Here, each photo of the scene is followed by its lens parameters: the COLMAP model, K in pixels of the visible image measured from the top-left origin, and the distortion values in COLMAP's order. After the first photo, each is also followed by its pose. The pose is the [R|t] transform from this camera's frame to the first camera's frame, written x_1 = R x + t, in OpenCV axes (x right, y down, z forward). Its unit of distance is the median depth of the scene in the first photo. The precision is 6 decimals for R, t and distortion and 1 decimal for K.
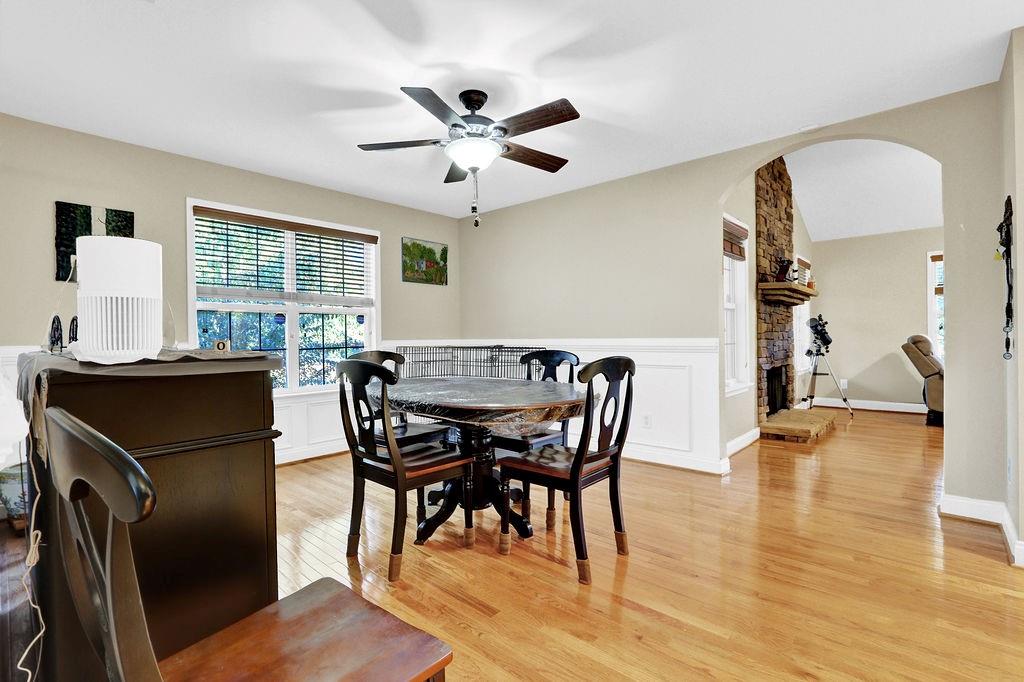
lens RADIAL K [[475.9, 0, 505.1], [0, 475.9, 338.6], [0, 0, 1]] dist [-0.015714, 0.002993]
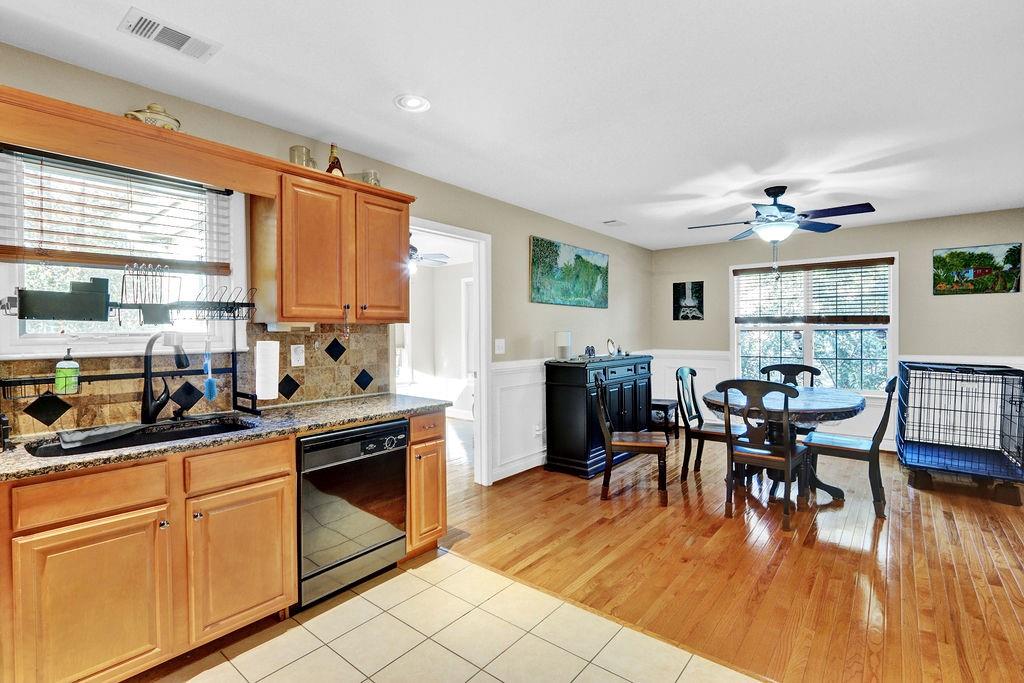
lens RADIAL K [[475.9, 0, 500.8], [0, 475.9, 336.0], [0, 0, 1]] dist [-0.015714, 0.002993]
pose [[0.033097, 0.019635, -0.999259, 0.724971], [0.000683, 0.999806, 0.019668, -0.056468], [0.999452, -0.001333, 0.033077, 0.076302]]
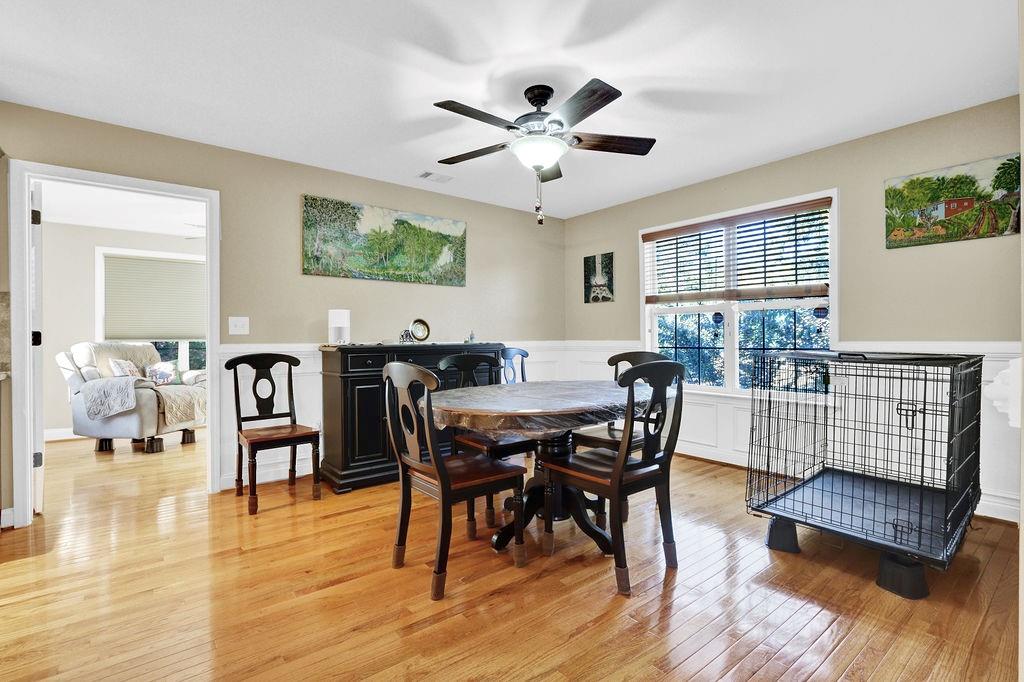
lens RADIAL K [[475.9, 0, 495.7], [0, 475.9, 337.1], [0, 0, 1]] dist [-0.015714, 0.002993]
pose [[-0.177491, 0.013501, -0.984030, 0.502712], [0.004203, 0.999907, 0.012961, -0.012840], [0.984113, -0.001835, -0.177532, 0.594321]]
